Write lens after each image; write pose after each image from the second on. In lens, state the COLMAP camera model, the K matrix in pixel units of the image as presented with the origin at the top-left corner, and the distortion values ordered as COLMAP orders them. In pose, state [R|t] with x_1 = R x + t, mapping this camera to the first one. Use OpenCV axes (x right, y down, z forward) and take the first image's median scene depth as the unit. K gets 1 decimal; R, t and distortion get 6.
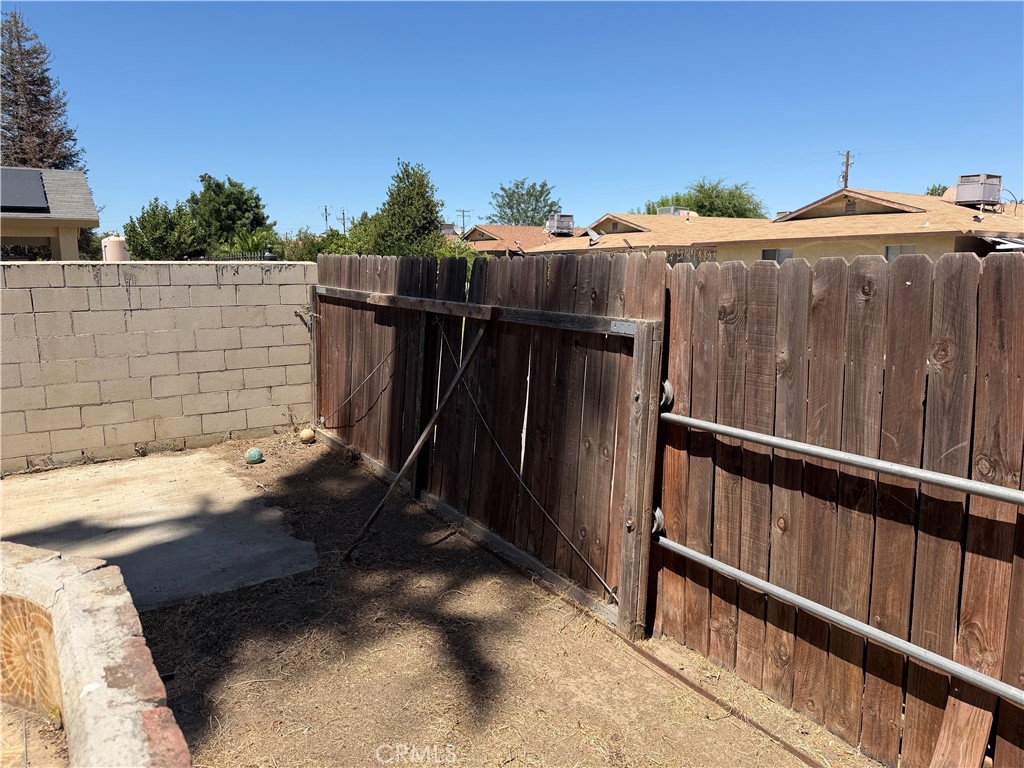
lens RADIAL K [[715.8, 0, 511.6], [0, 715.8, 370.7], [0, 0, 1]] dist [0.111492, -0.147074]
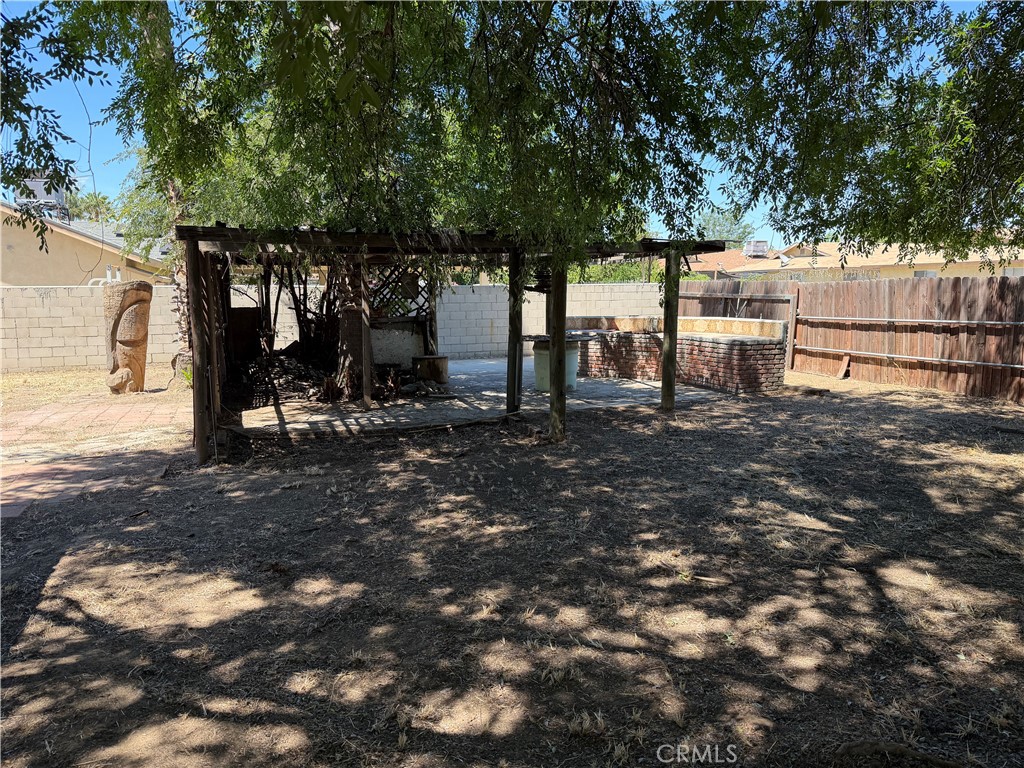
lens RADIAL K [[715.8, 0, 511.6], [0, 715.8, 370.7], [0, 0, 1]] dist [0.111492, -0.147074]
pose [[0.970096, 0.034581, -0.240245, -0.280457], [-0.039555, 0.999091, -0.015913, 0.366057], [0.239476, 0.024941, 0.970582, -2.575156]]
